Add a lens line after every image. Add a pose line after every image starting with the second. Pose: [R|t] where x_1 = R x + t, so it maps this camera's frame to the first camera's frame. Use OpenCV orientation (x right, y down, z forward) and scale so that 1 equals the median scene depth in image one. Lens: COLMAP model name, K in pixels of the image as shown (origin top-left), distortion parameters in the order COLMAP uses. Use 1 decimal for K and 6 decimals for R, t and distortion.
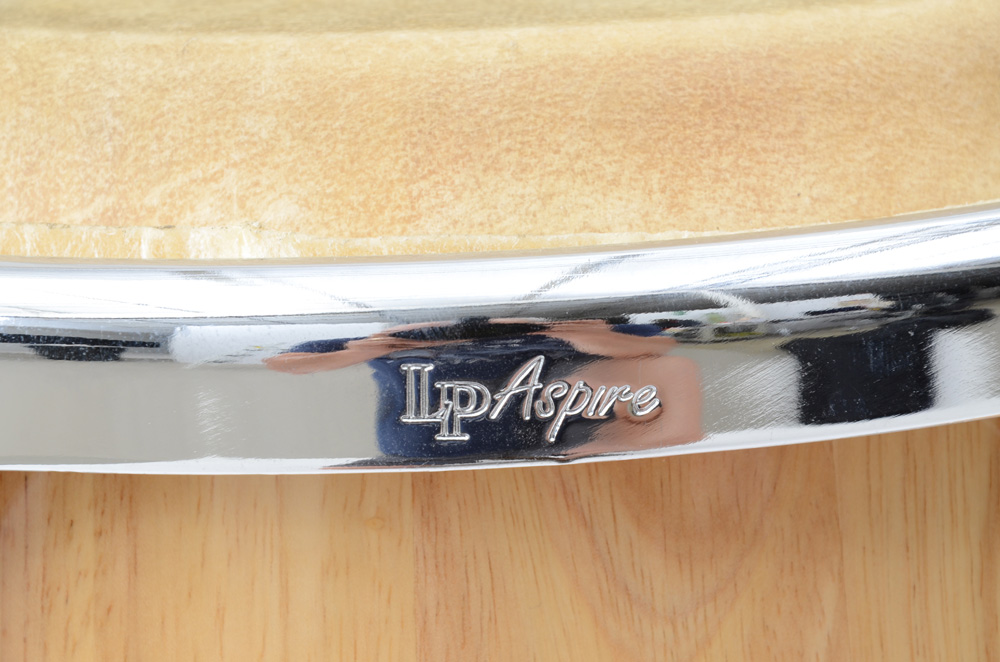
lens RADIAL K [[4291.3, 0, 500.6], [0, 4291.3, 330.6], [0, 0, 1]] dist [0.737237, 0.000000]
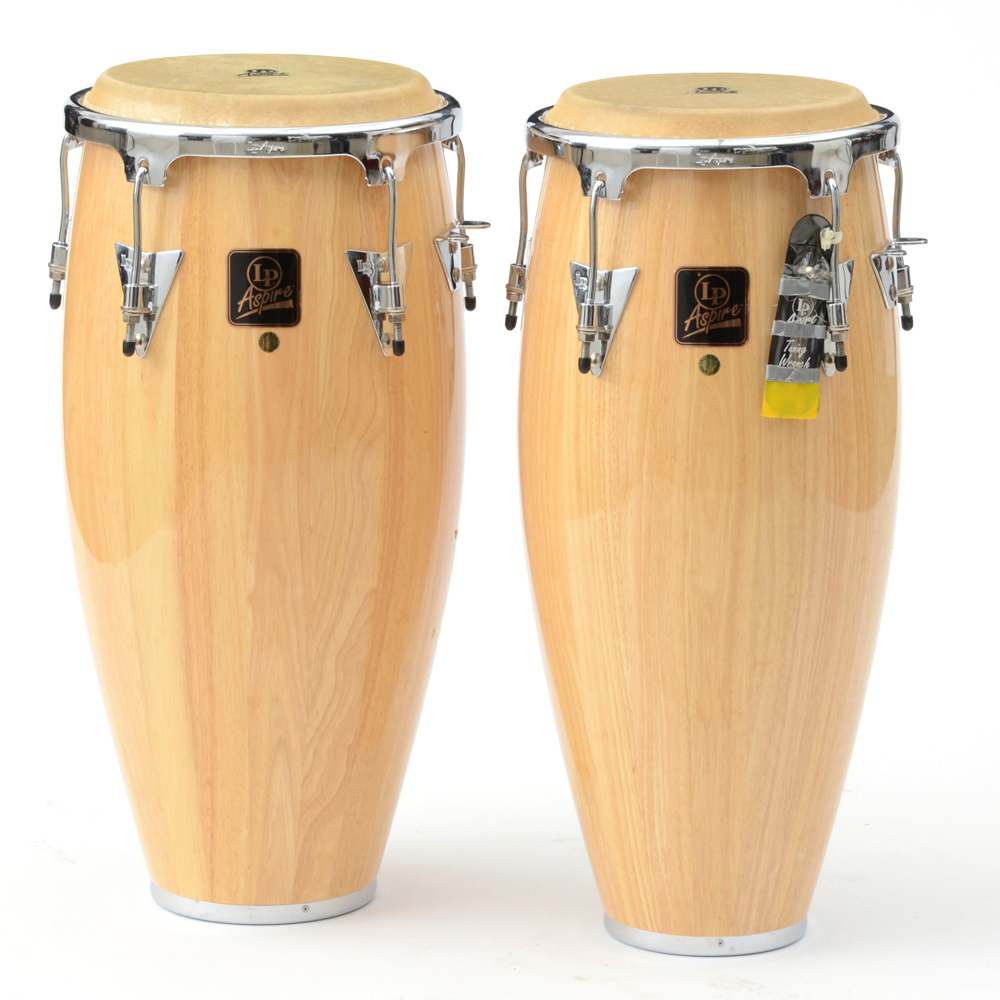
lens RADIAL K [[5264.4, 0, 500.0], [0, 5264.4, 510.6], [0, 0, 1]] dist [0.696692, 0.000000]
pose [[0.998879, 0.047333, 0.000480, 0.389512], [-0.047314, 0.998689, -0.019552, 0.715288], [-0.001405, 0.019507, 0.999809, -7.178999]]
